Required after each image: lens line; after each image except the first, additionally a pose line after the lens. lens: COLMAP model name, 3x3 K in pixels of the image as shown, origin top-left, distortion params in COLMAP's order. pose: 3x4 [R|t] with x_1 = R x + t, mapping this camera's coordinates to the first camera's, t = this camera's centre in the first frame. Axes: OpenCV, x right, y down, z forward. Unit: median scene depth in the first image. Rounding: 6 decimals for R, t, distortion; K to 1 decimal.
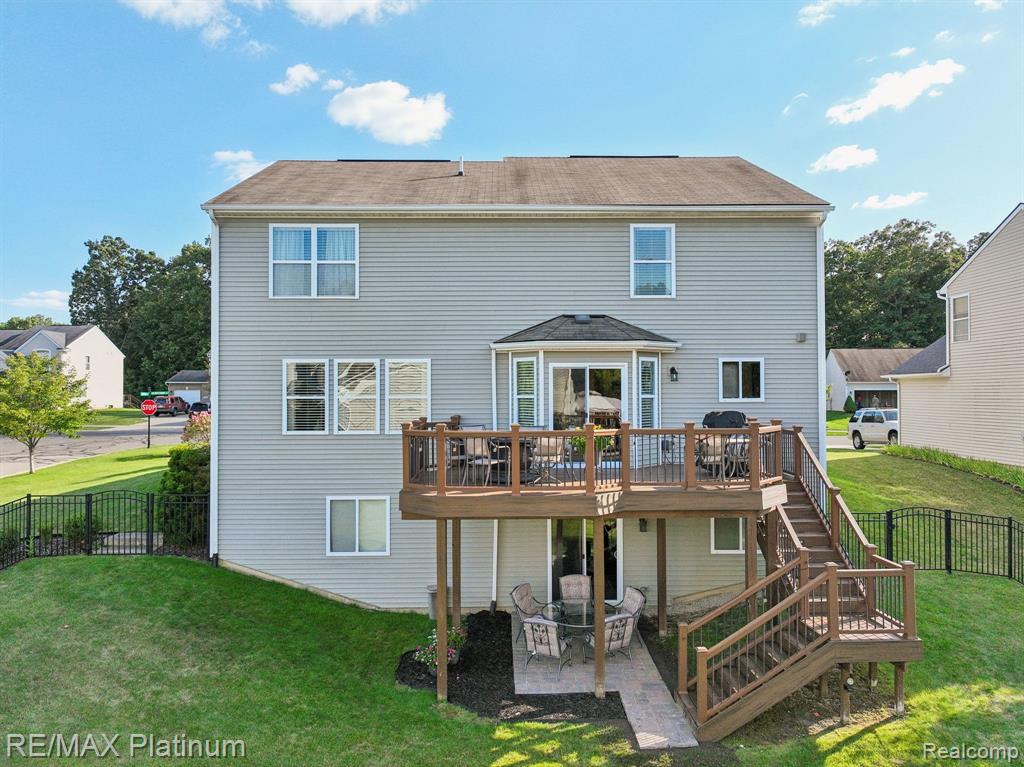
lens RADIAL K [[716.6, 0, 512.0], [0, 716.6, 383.5], [0, 0, 1]] dist [0.002422, -0.000611]
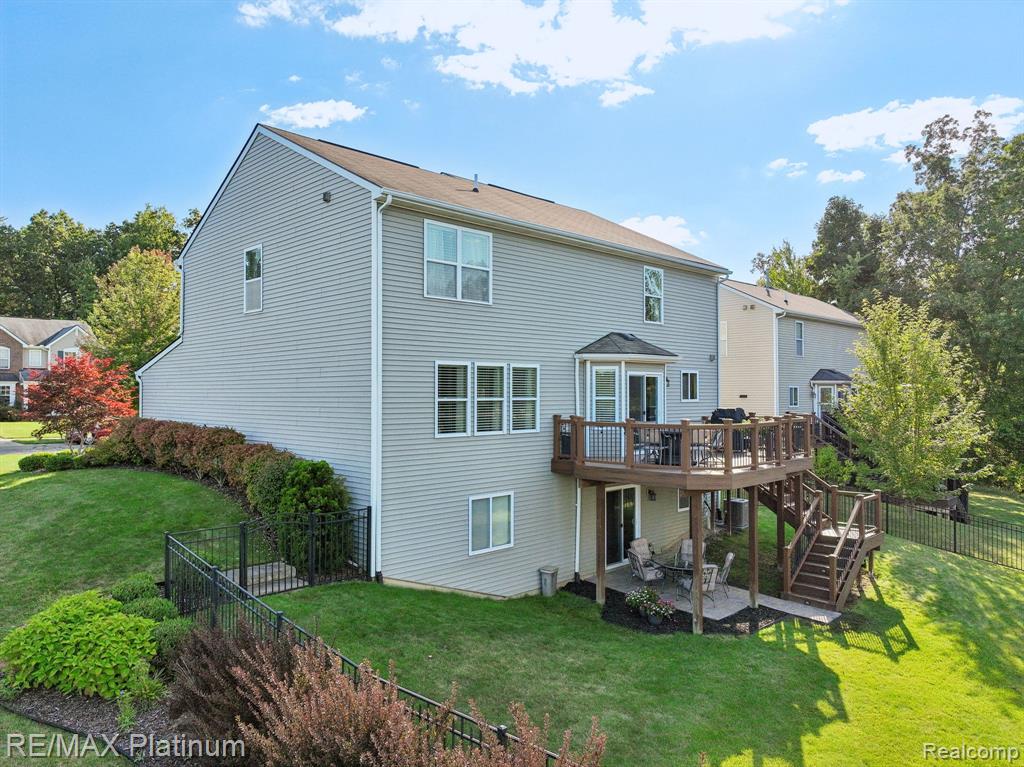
lens RADIAL K [[716.6, 0, 512.0], [0, 716.6, 383.5], [0, 0, 1]] dist [0.002422, -0.000611]
pose [[0.724063, 0.009825, 0.689664, -0.918161], [-0.014049, 0.999901, 0.000506, -0.005149], [-0.689591, -0.010055, 0.724129, 0.224221]]
